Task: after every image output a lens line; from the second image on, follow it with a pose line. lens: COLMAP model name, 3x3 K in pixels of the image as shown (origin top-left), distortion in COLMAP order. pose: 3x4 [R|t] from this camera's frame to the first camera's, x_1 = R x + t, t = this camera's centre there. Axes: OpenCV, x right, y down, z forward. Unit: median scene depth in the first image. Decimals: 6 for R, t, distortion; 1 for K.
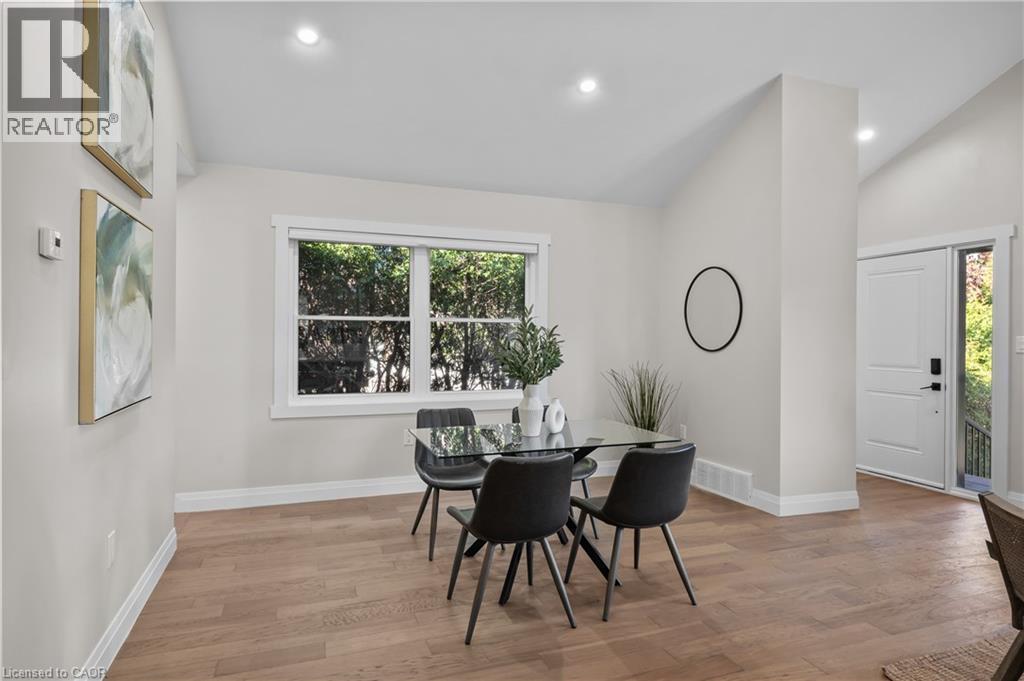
lens RADIAL K [[570.8, 0, 512.0], [0, 570.8, 340.5], [0, 0, 1]] dist [-0.000947, -0.000323]
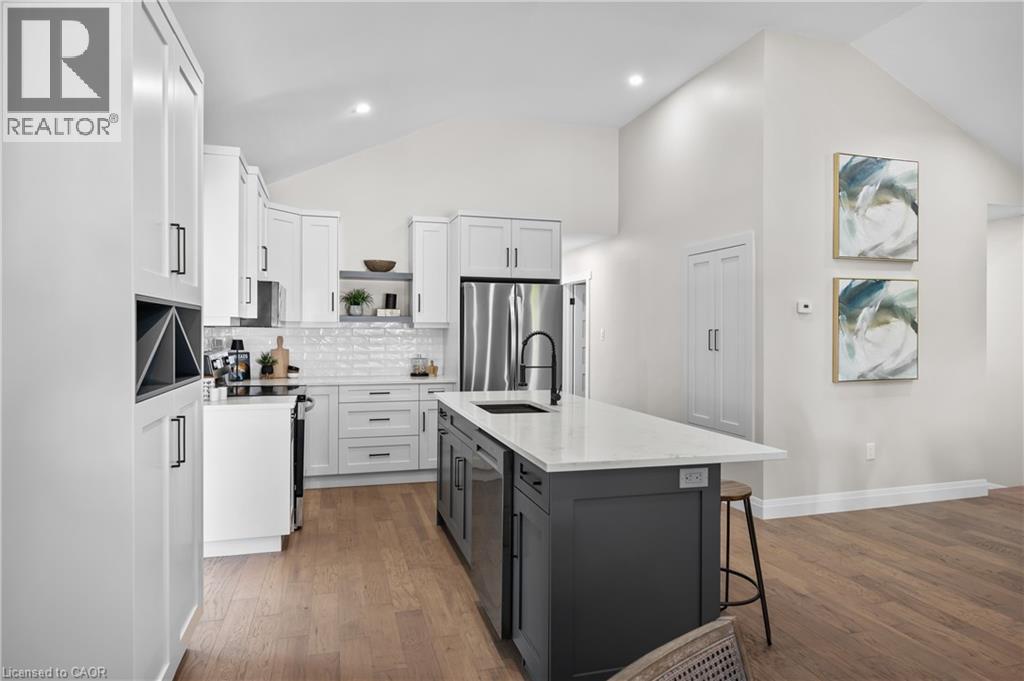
lens RADIAL K [[609.8, 0, 512.1], [0, 609.8, 334.1], [0, 0, 1]] dist [-0.000991, -0.000349]
pose [[-0.064526, -0.003912, -0.997908, 0.645924], [-0.006679, 0.999972, -0.003488, -0.010189], [0.997894, 0.006440, -0.064551, -0.042503]]
